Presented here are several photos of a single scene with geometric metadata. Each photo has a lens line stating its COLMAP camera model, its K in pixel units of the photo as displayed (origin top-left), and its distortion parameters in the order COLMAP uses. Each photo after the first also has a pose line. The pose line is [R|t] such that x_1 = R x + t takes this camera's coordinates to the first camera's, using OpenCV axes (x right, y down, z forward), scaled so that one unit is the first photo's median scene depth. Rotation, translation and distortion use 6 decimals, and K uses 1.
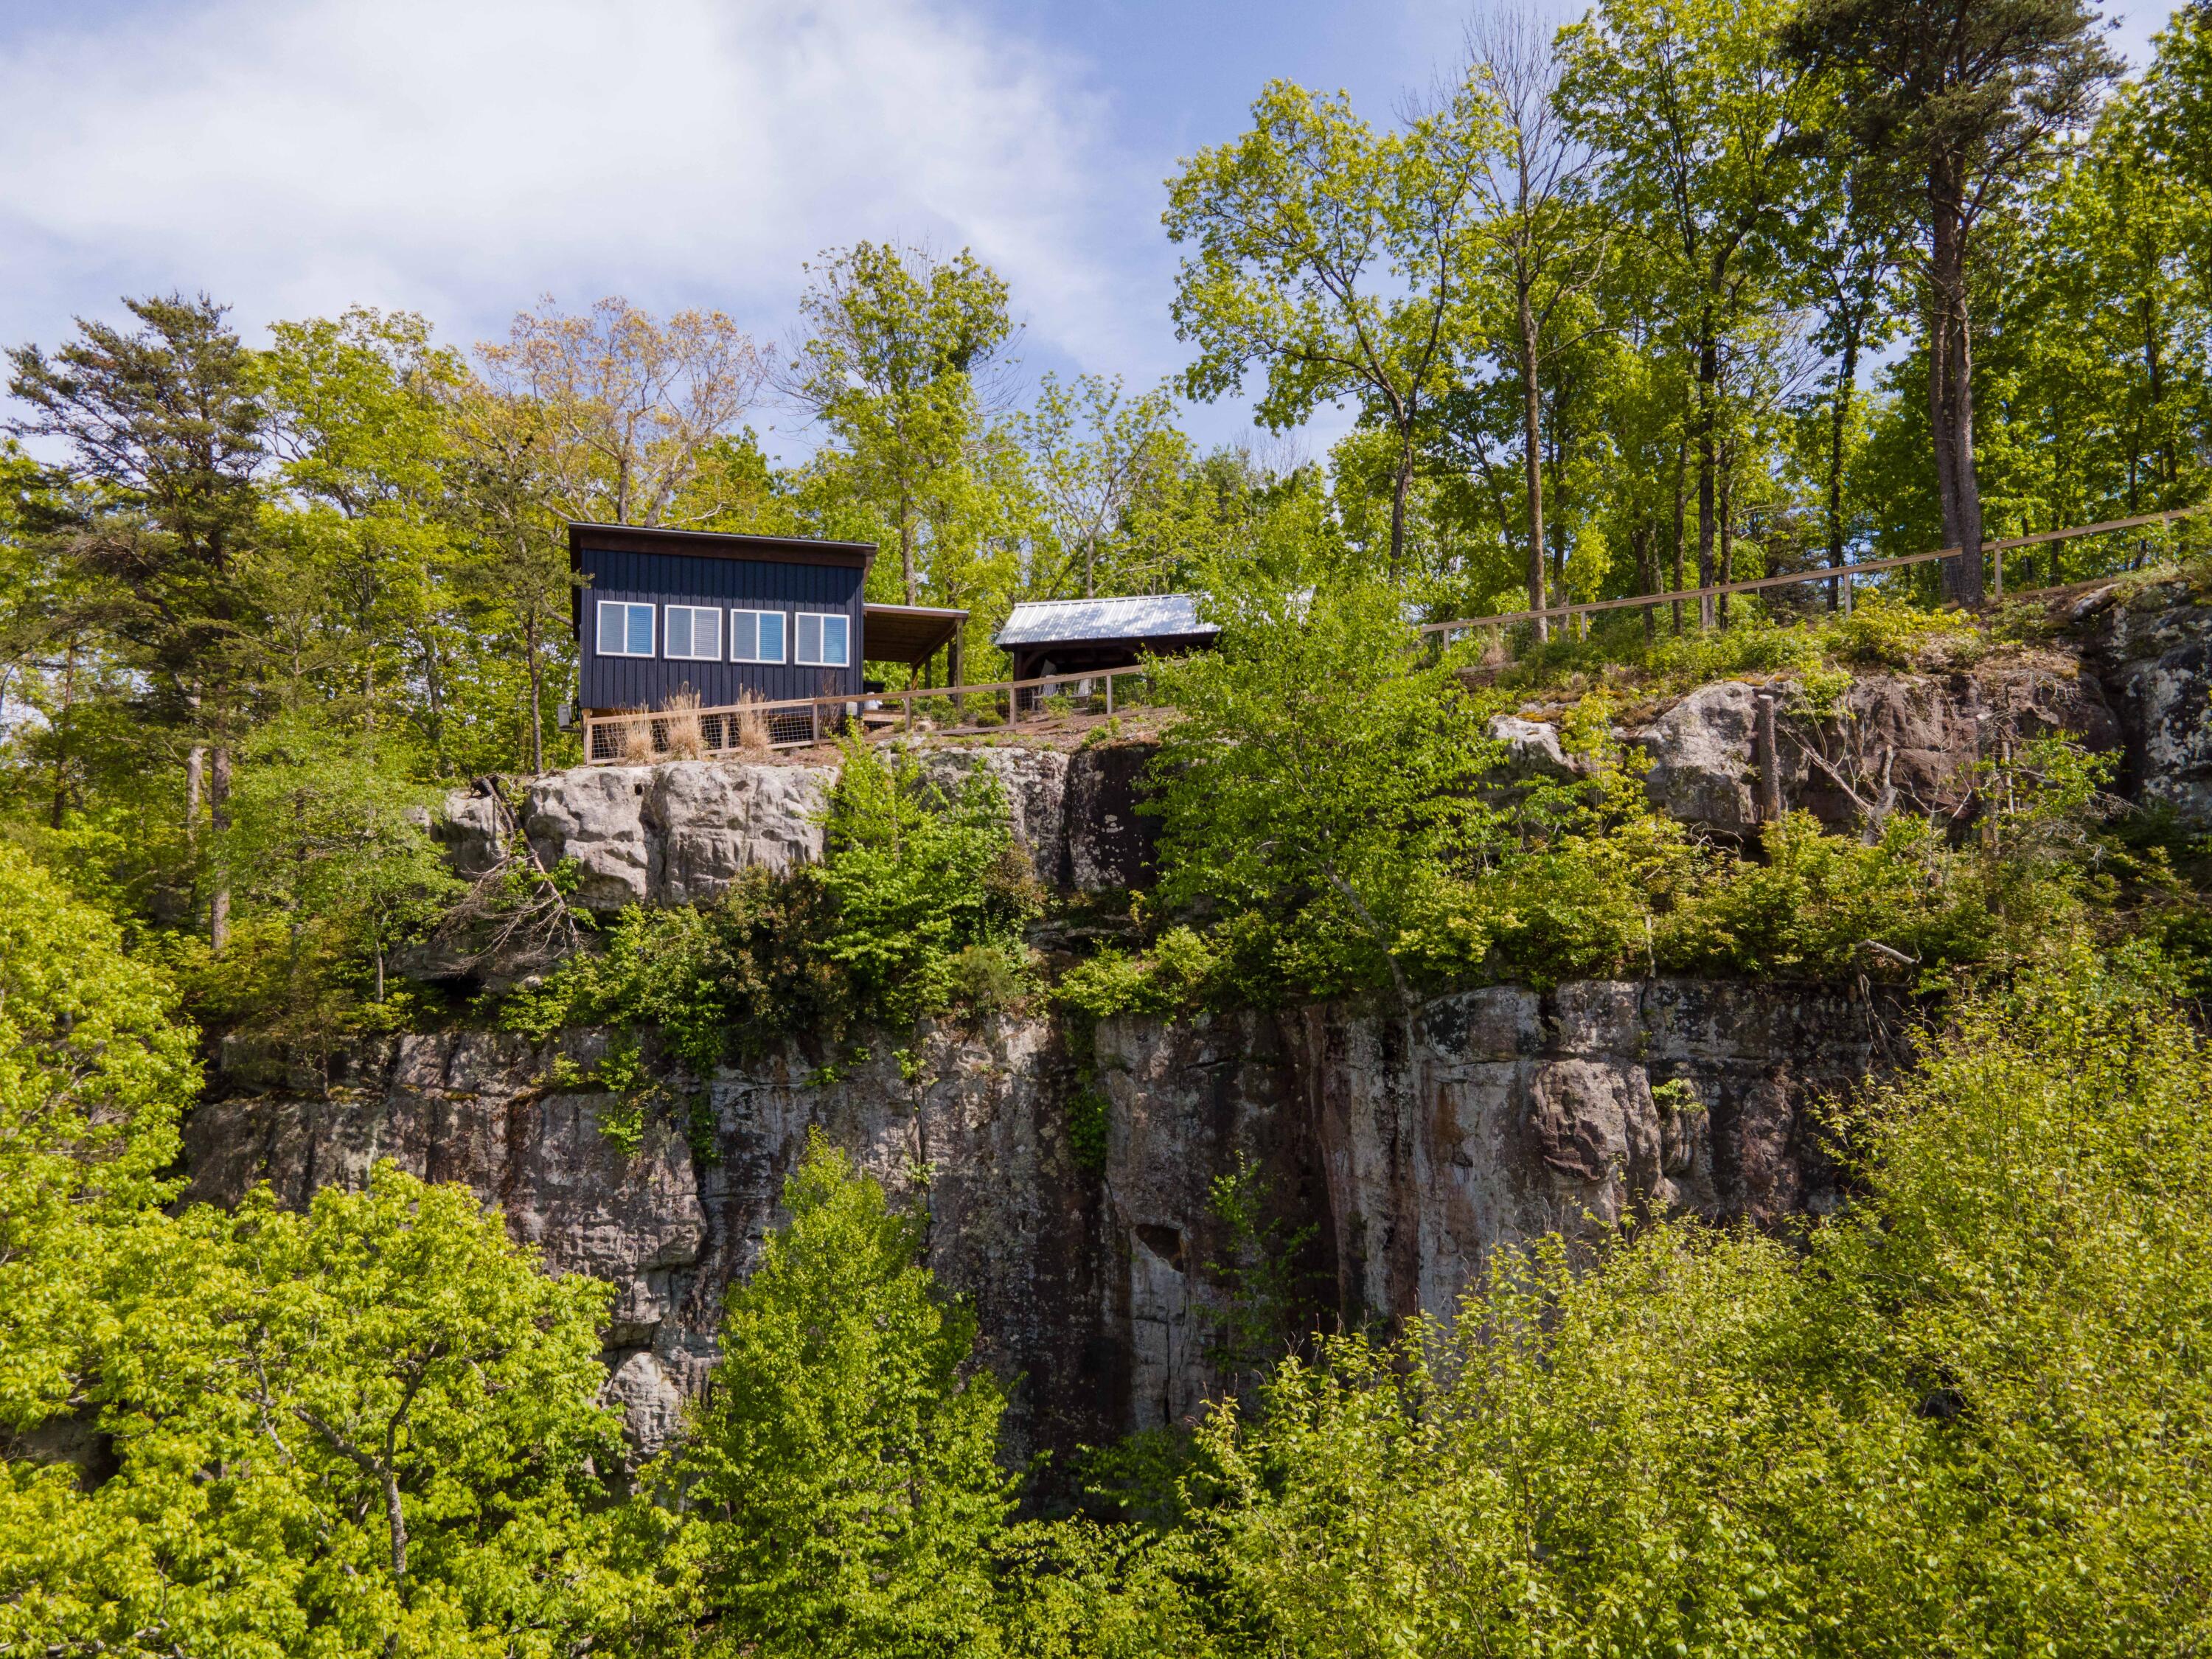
lens RADIAL K [[1622.4, 0, 1095.6], [0, 1622.4, 824.0], [0, 0, 1]] dist [0.034062, 0.008370]
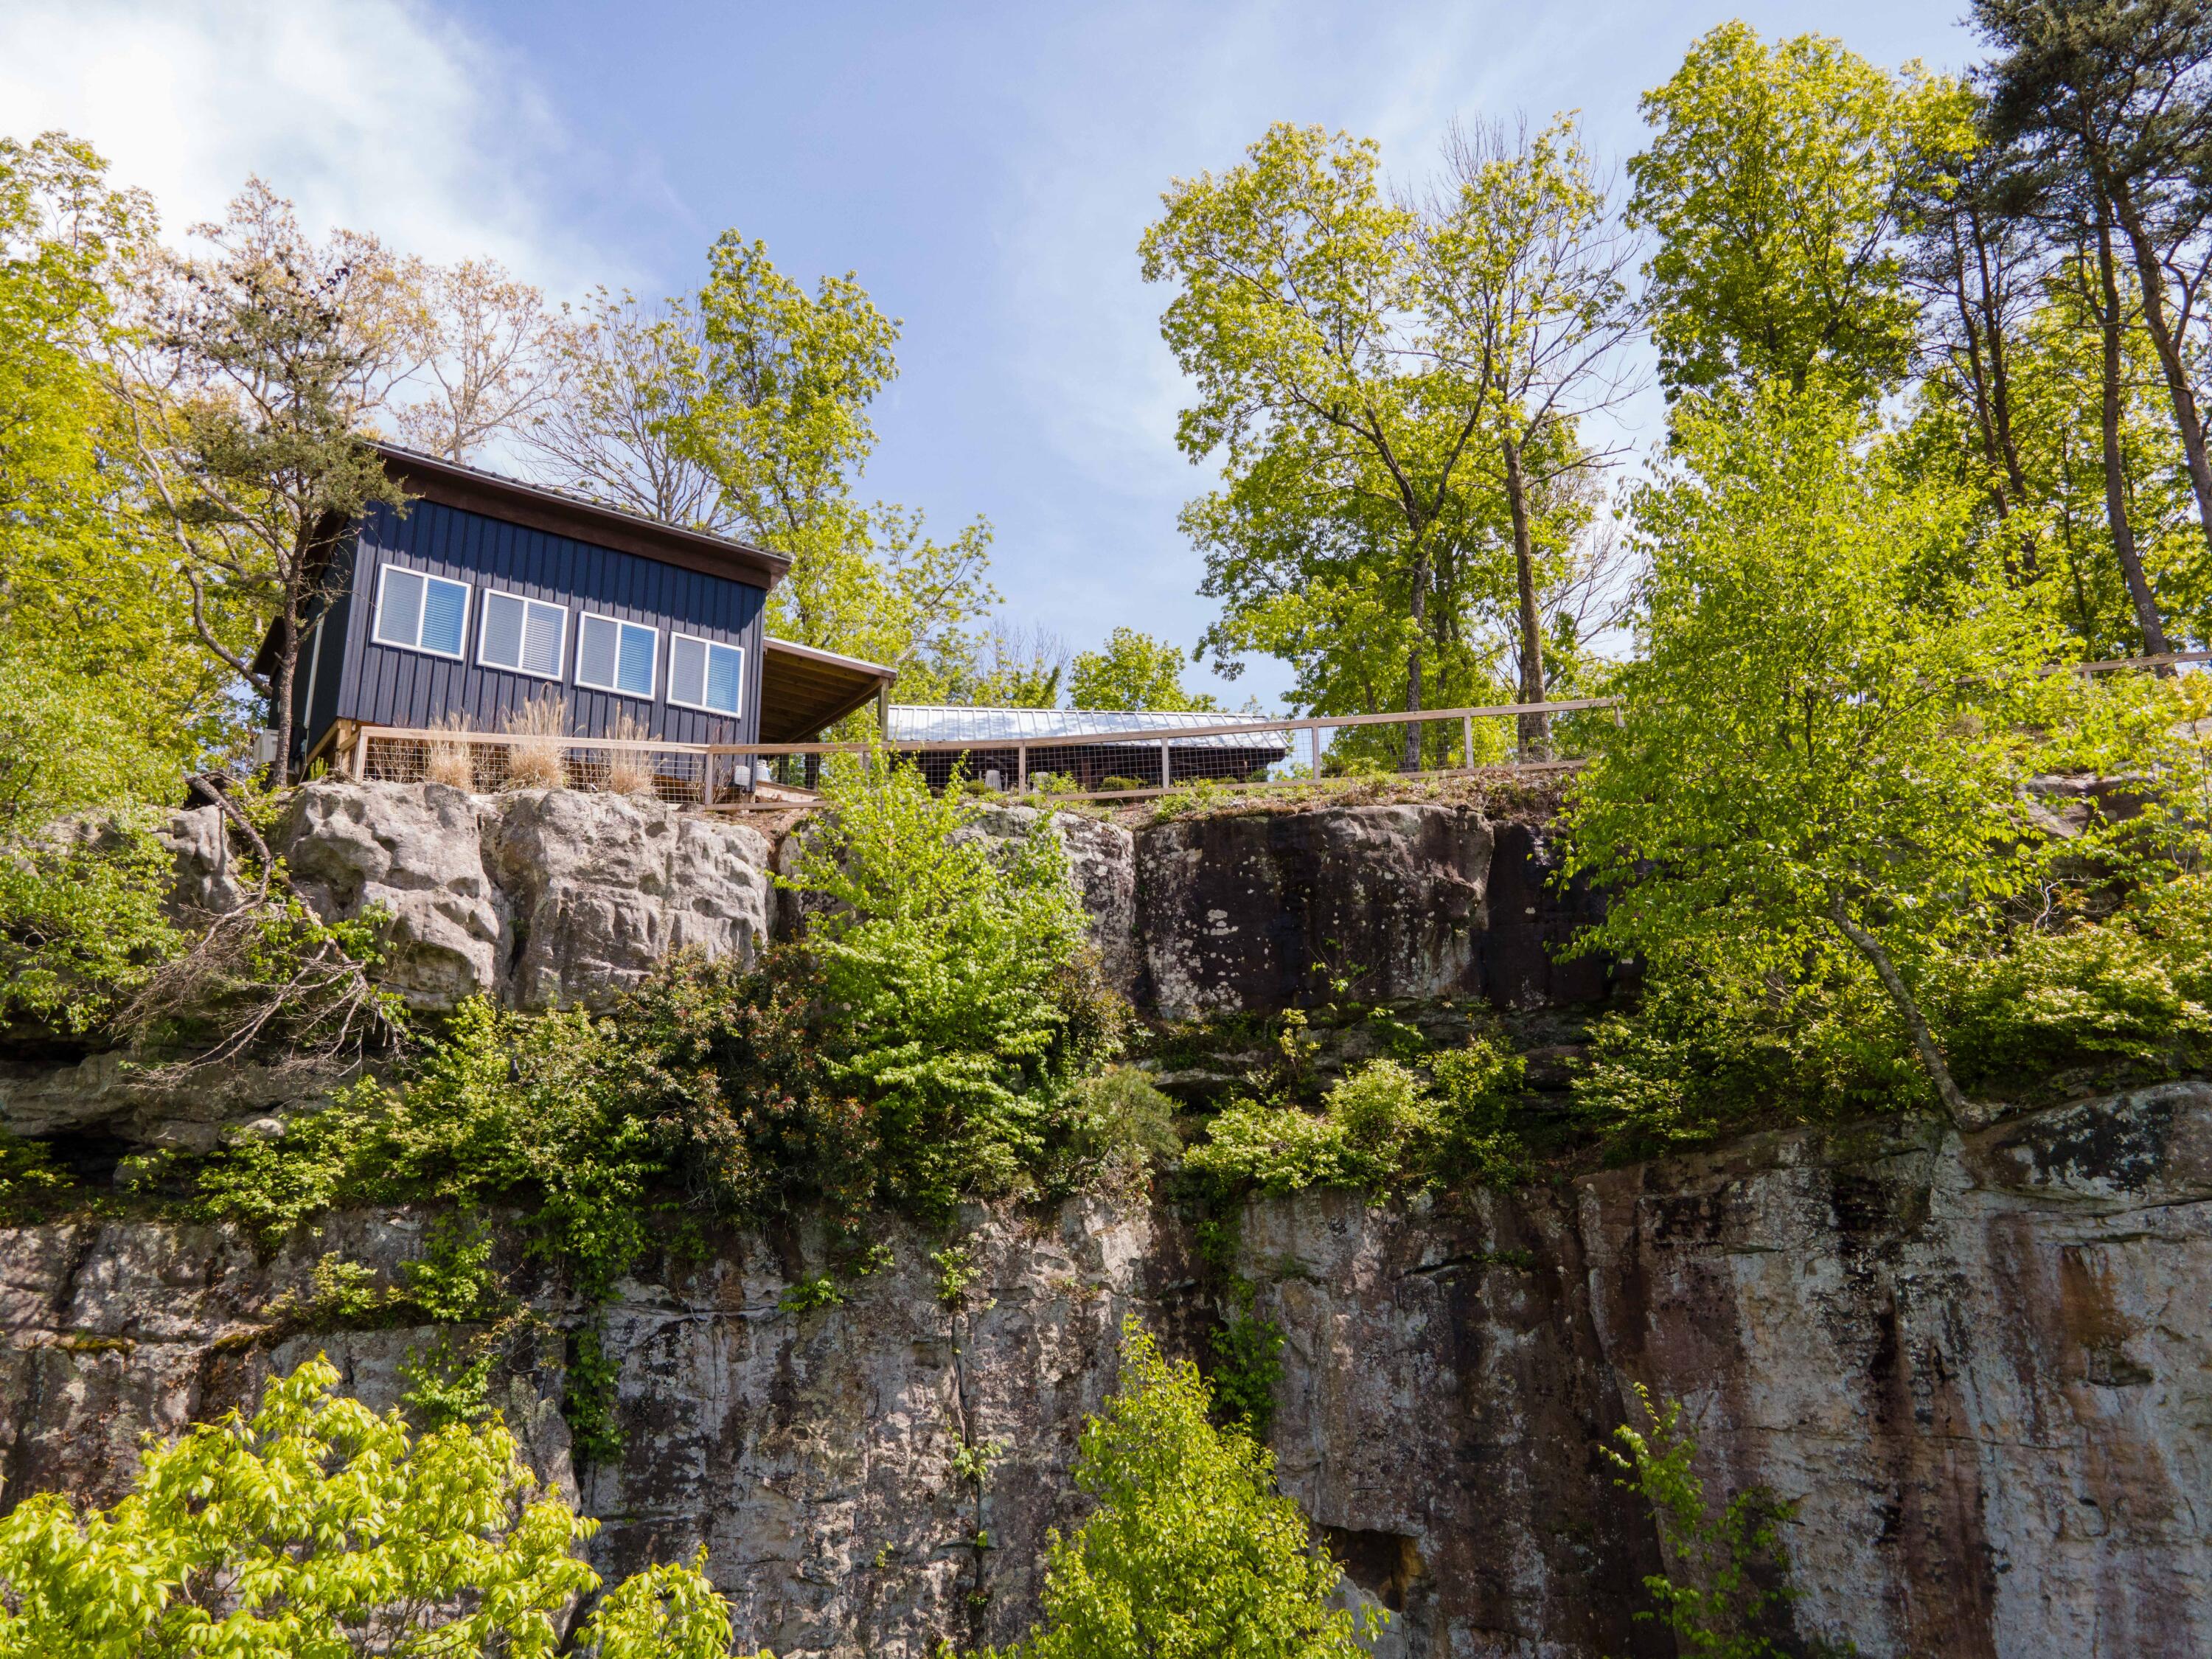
lens RADIAL K [[1622.4, 0, 1084.9], [0, 1622.4, 825.9], [0, 0, 1]] dist [0.034062, 0.008370]
pose [[0.946651, 0.089378, 0.309618, -0.268041], [-0.024783, 0.978115, -0.206583, 0.106175], [-0.321306, 0.187889, 0.928149, 0.376631]]
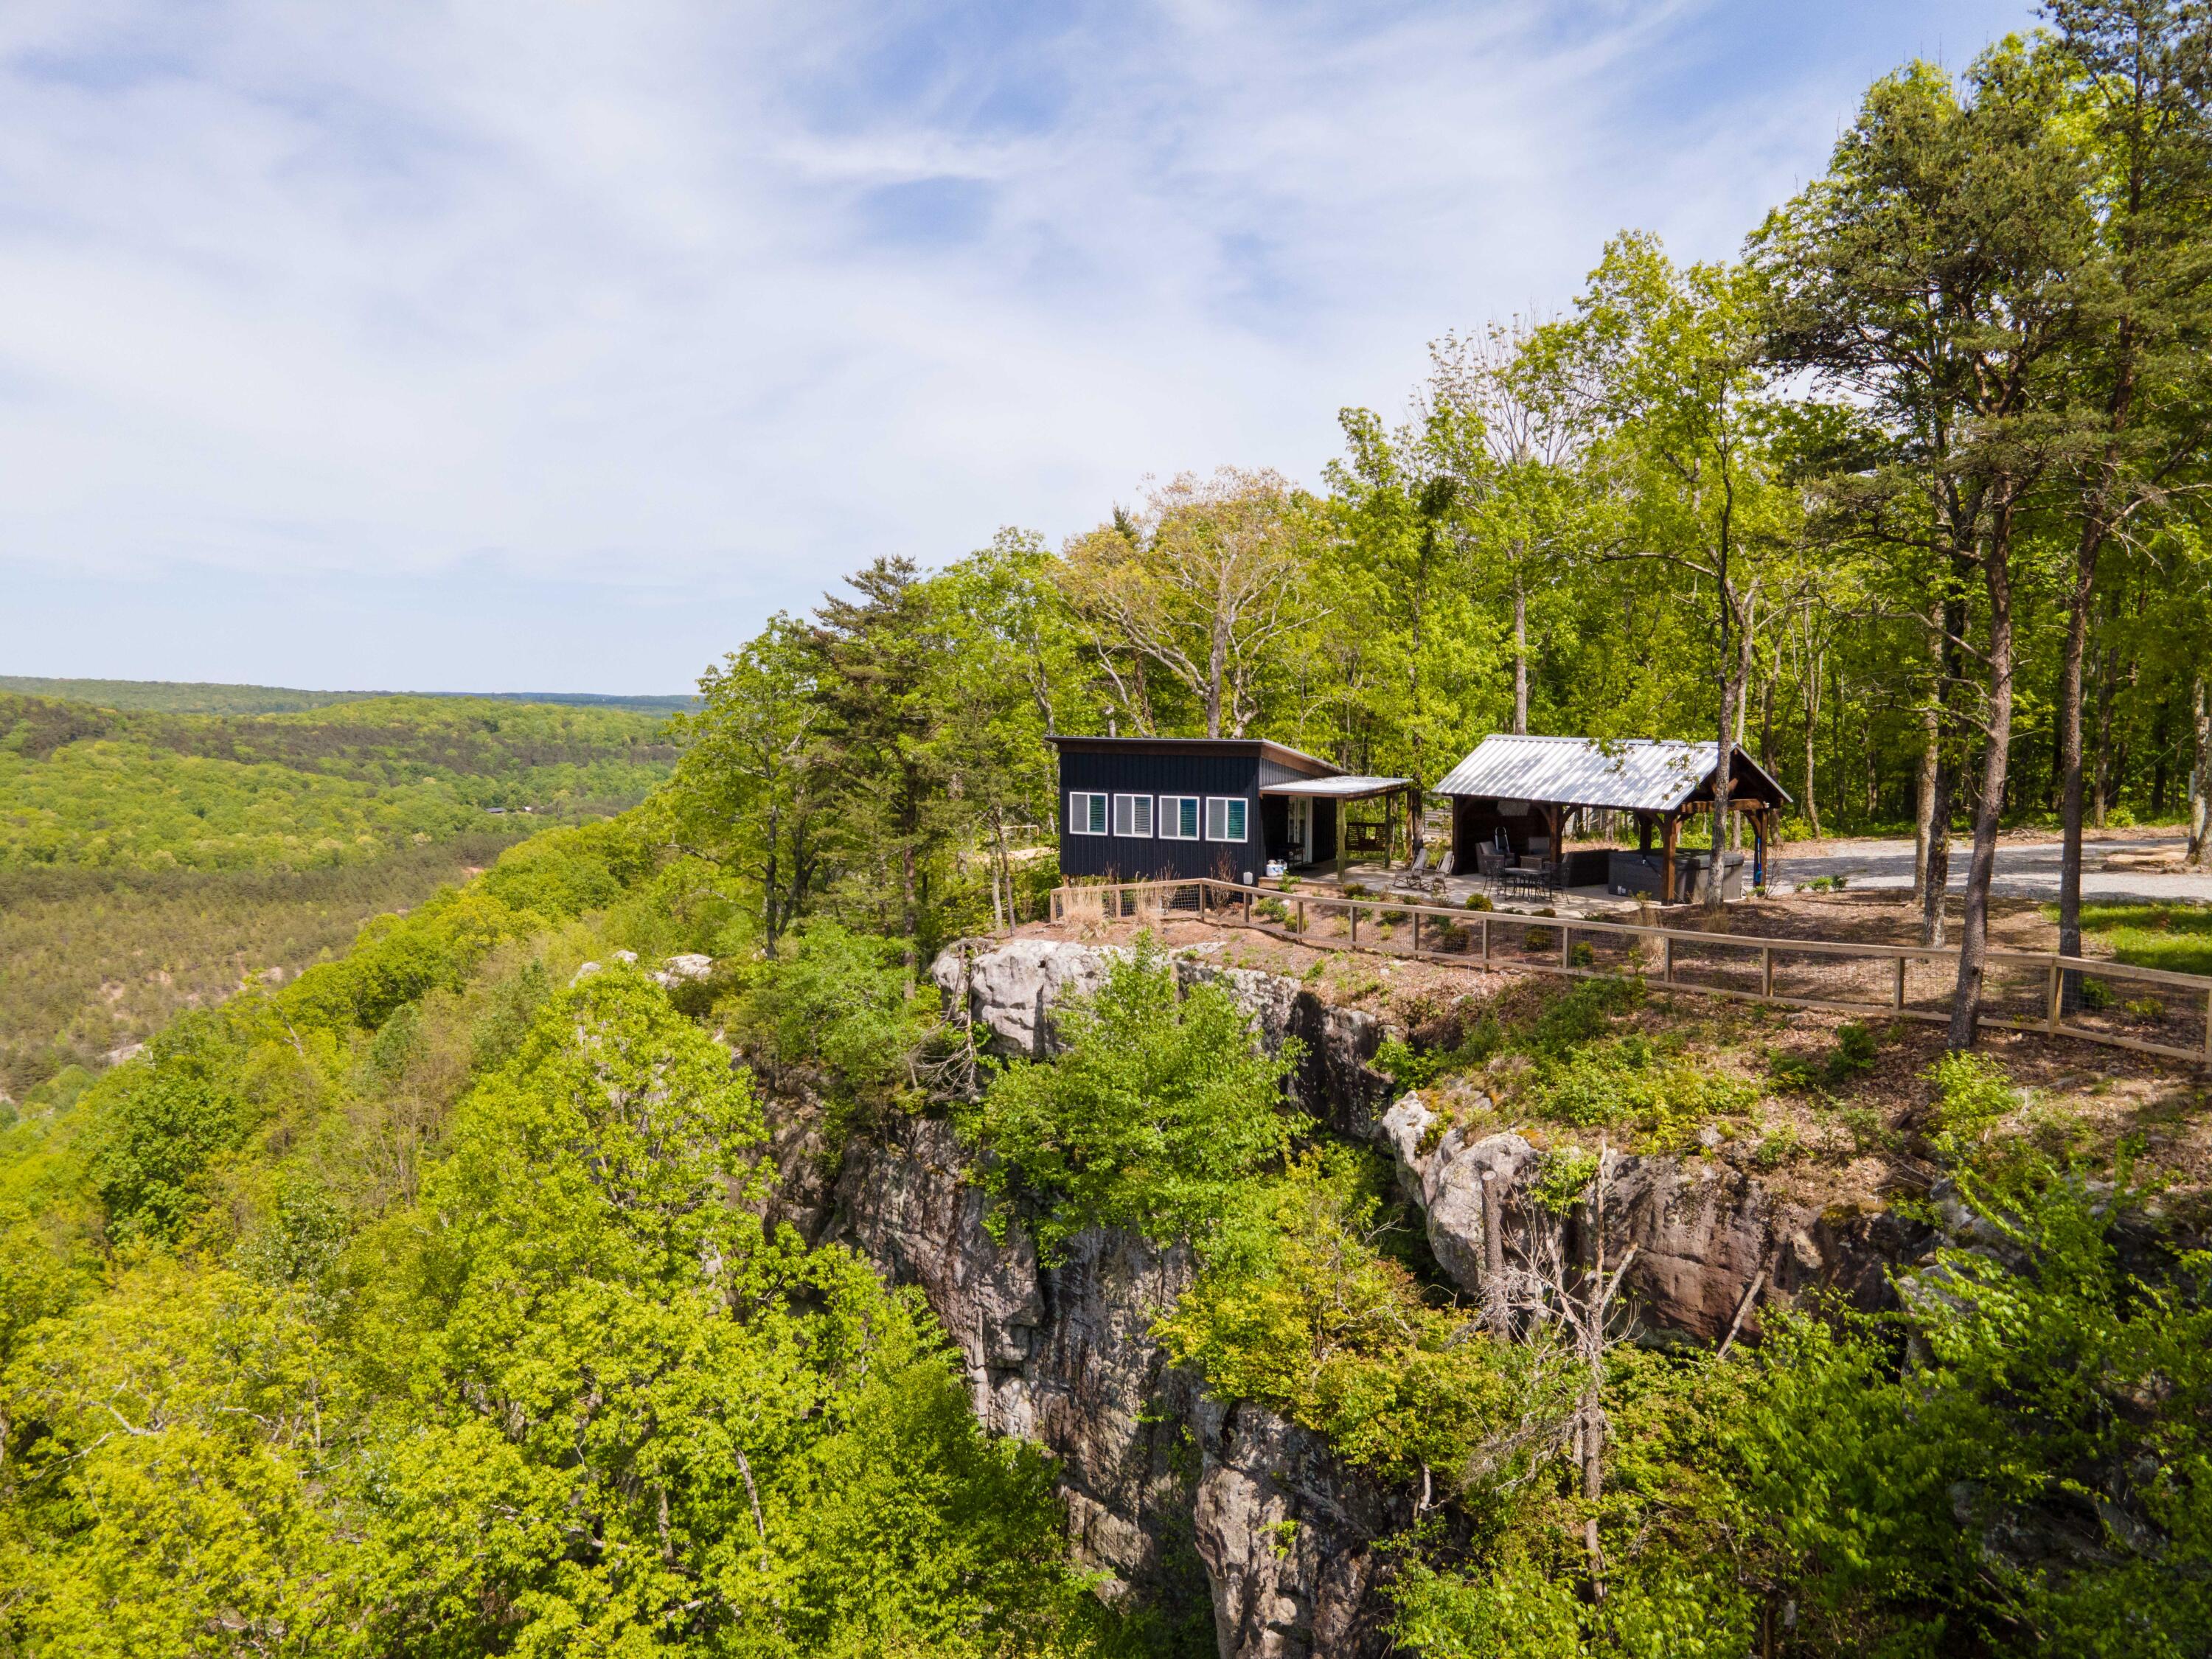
lens RADIAL K [[1622.4, 0, 1105.5], [0, 1622.4, 819.9], [0, 0, 1]] dist [0.034062, 0.008370]
pose [[0.711081, 0.063783, -0.700211, 0.716511], [0.052857, 0.988209, 0.143695, -0.344846], [0.701121, -0.139190, 0.699326, 0.129330]]
